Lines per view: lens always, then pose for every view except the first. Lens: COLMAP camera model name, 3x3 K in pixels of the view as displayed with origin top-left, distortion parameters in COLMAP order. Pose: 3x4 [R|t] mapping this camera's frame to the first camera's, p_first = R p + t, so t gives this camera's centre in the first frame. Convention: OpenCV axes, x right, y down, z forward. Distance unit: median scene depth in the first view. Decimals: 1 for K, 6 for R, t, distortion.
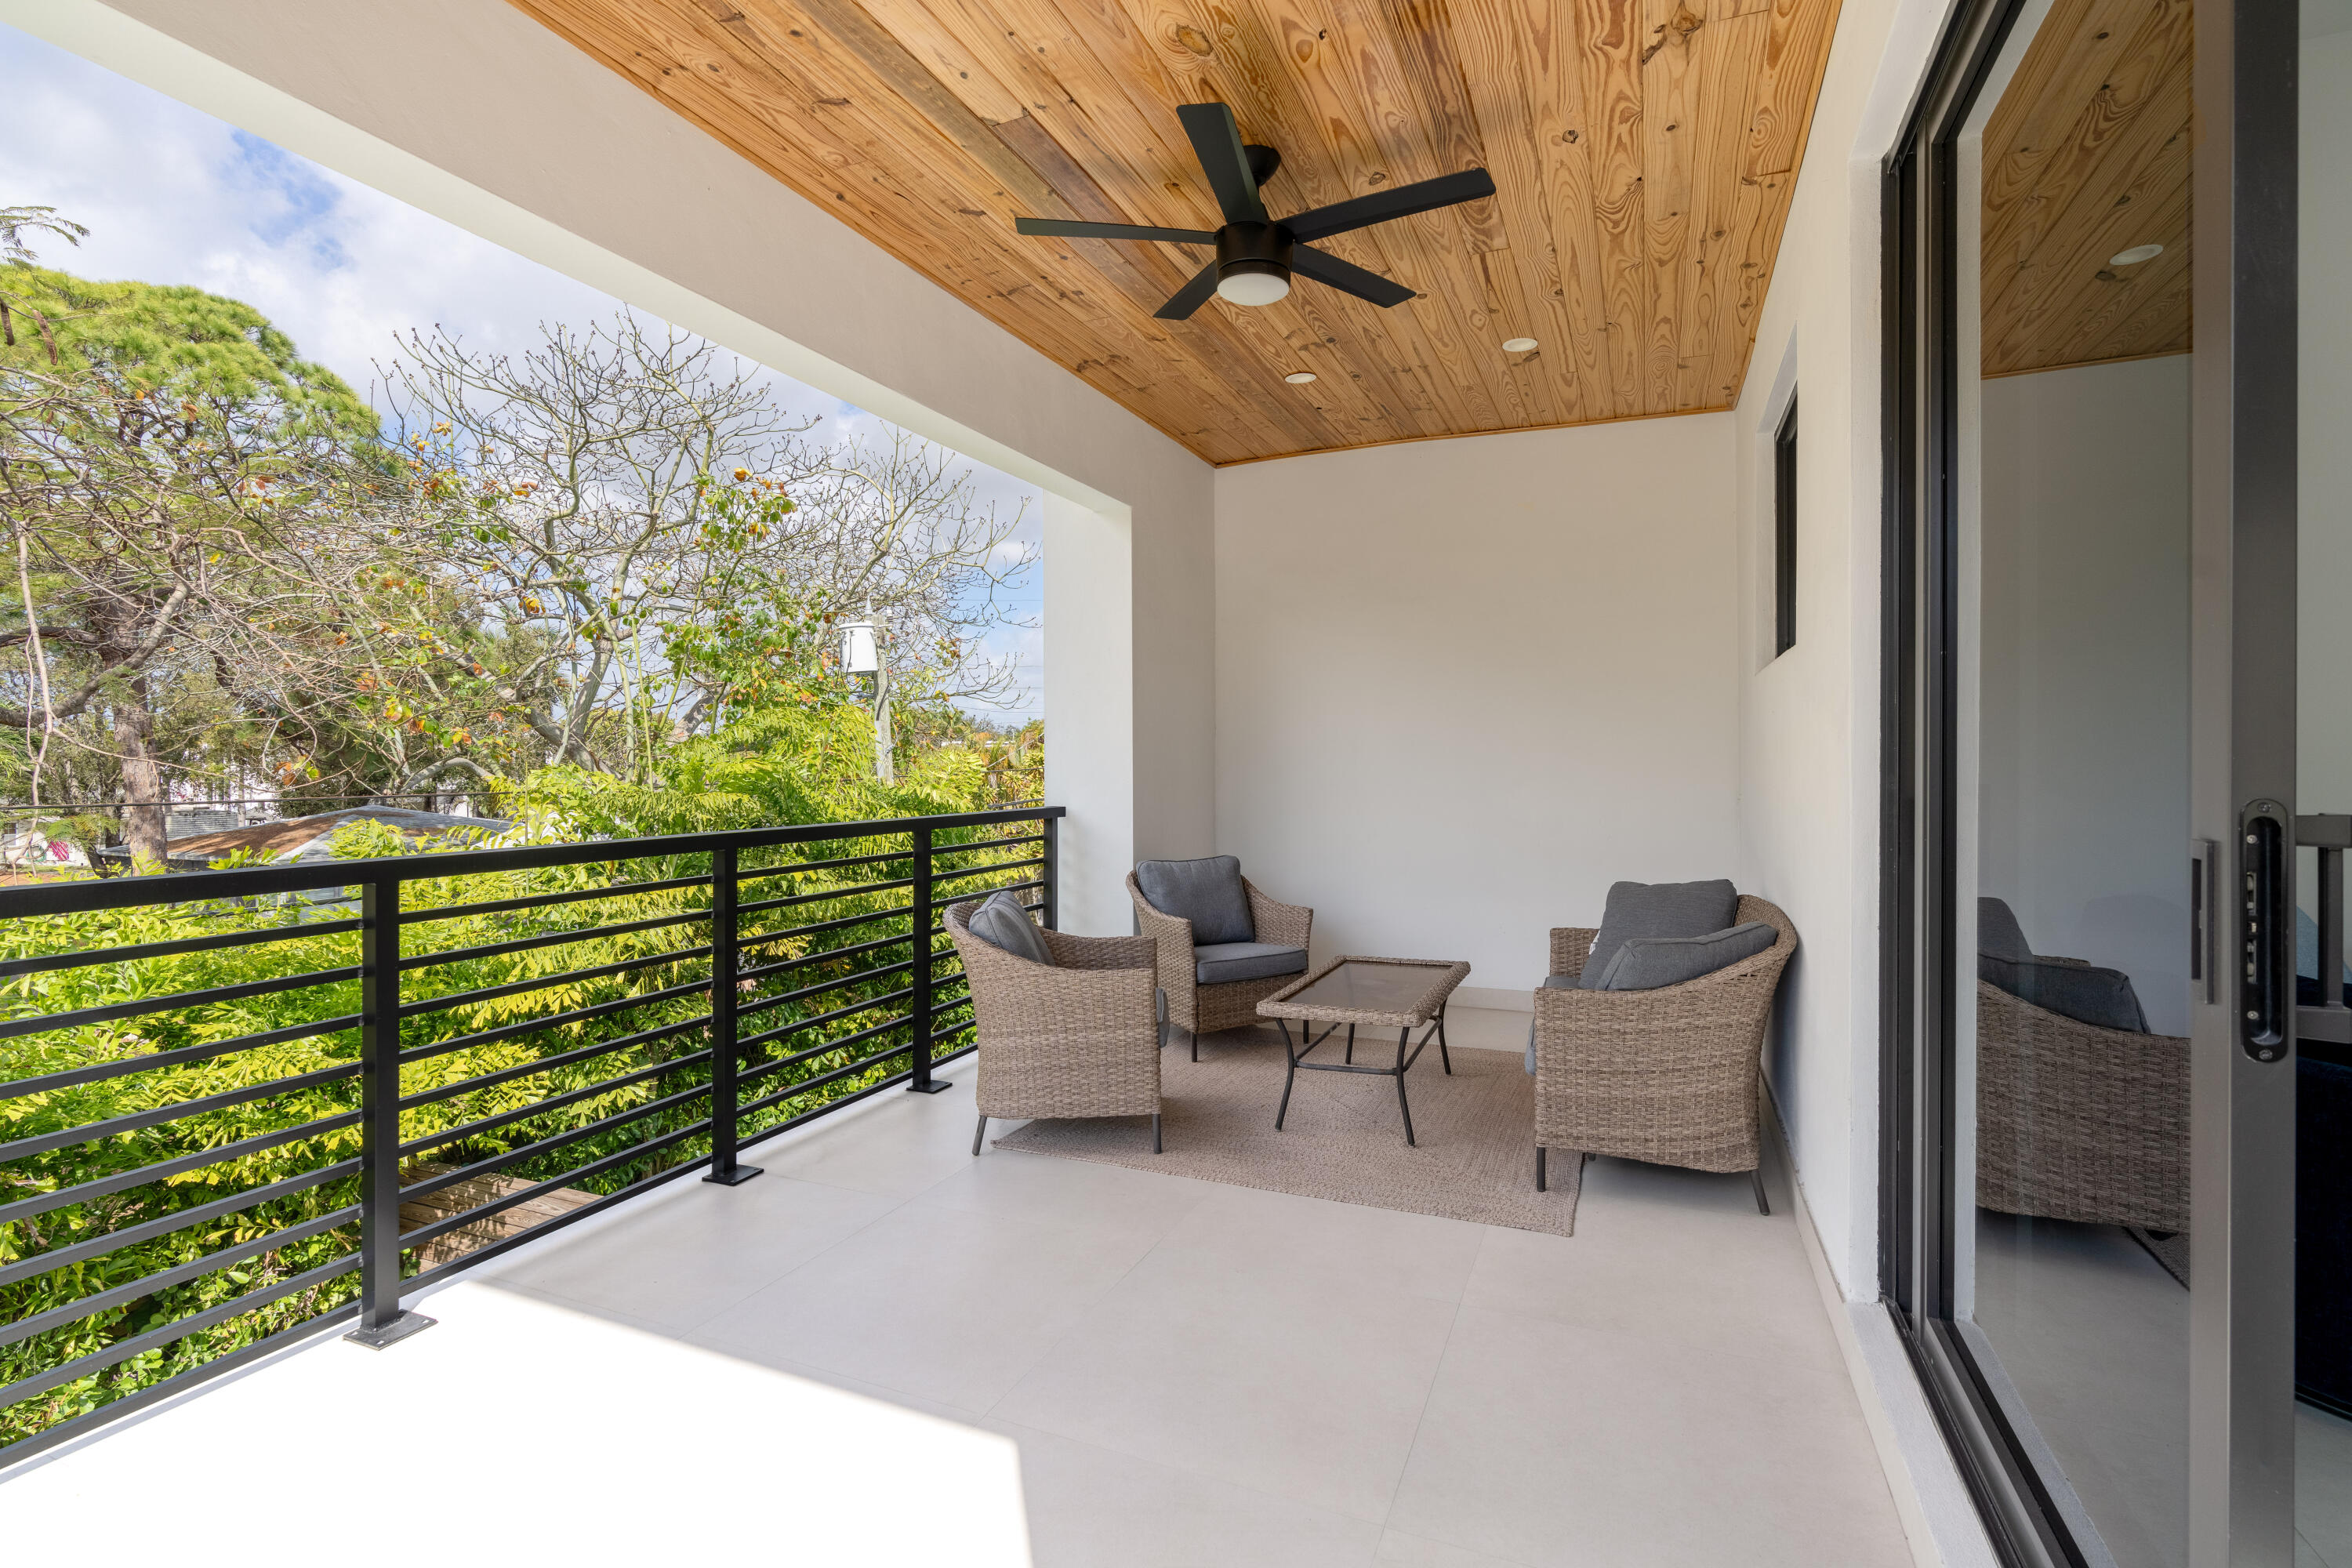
lens RADIAL K [[1087.4, 0, 1182.5], [0, 1087.4, 768.3], [0, 0, 1]] dist [-0.000842, -0.000097]
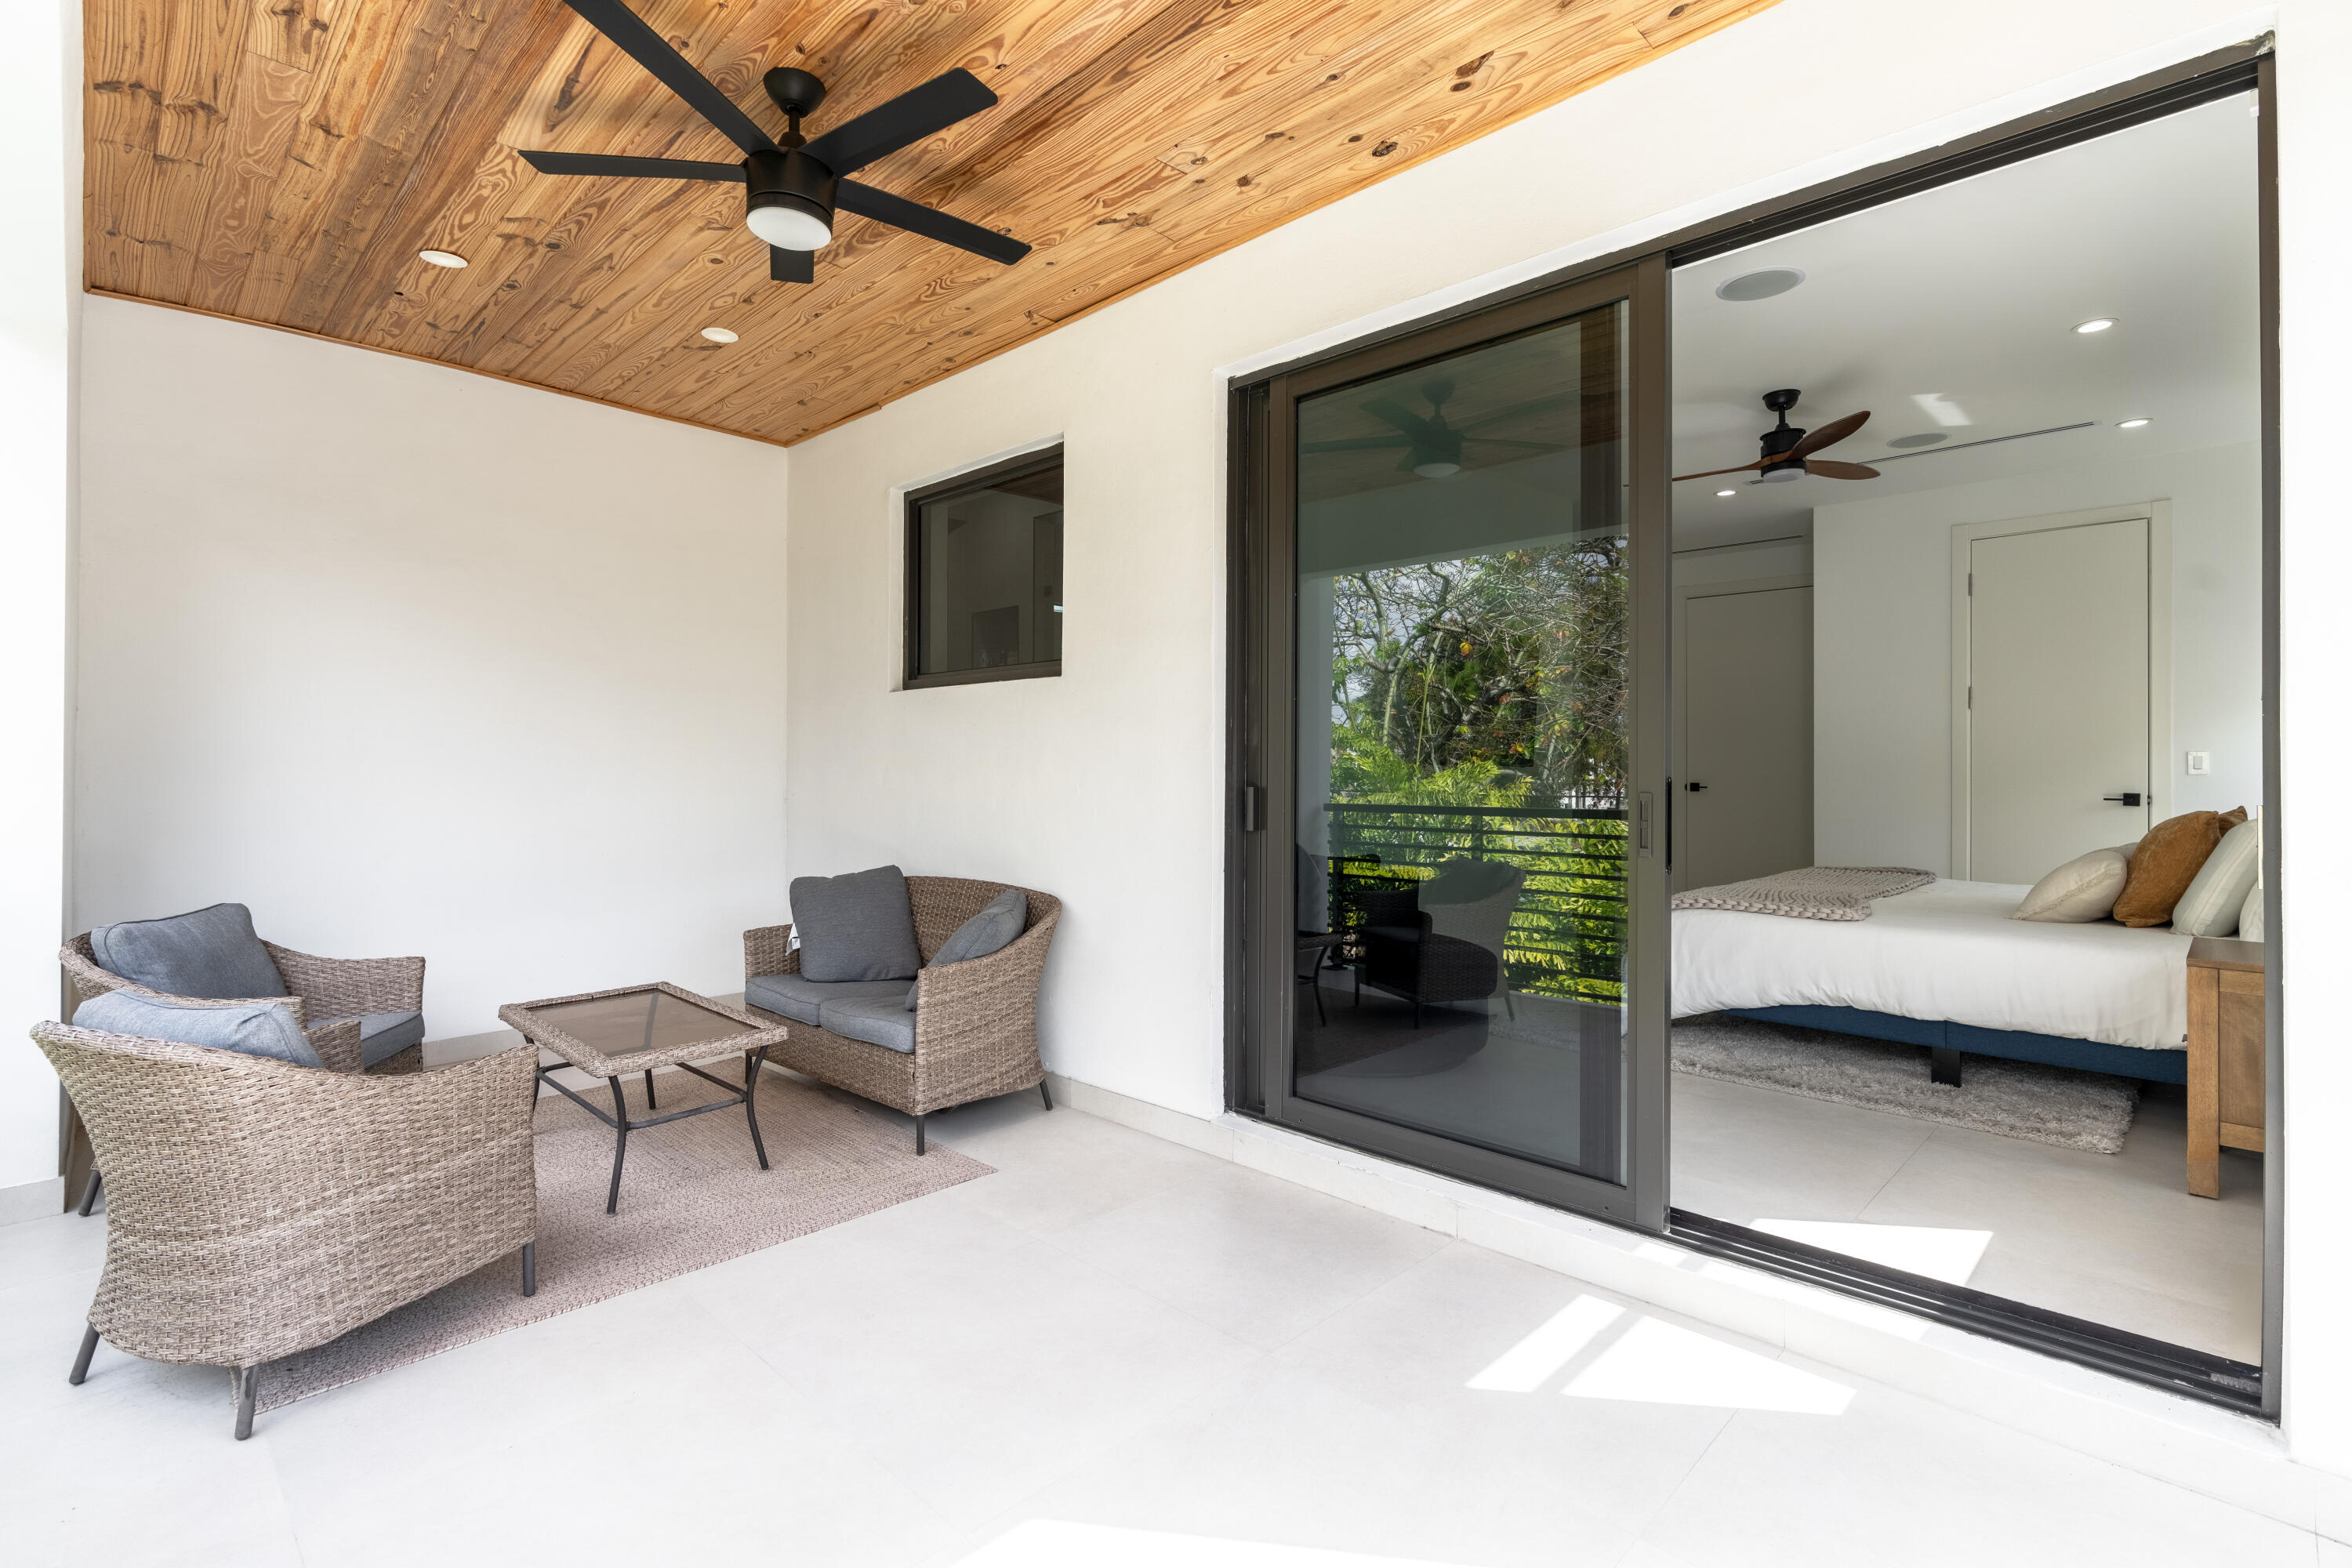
lens RADIAL K [[1087.4, 0, 1182.5], [0, 1087.4, 768.3], [0, 0, 1]] dist [-0.000842, -0.000097]
pose [[0.362202, 0.002294, 0.932097, -0.545318], [0.003548, 0.999986, -0.003840, 0.003669], [-0.932093, 0.004698, 0.362189, 0.323810]]
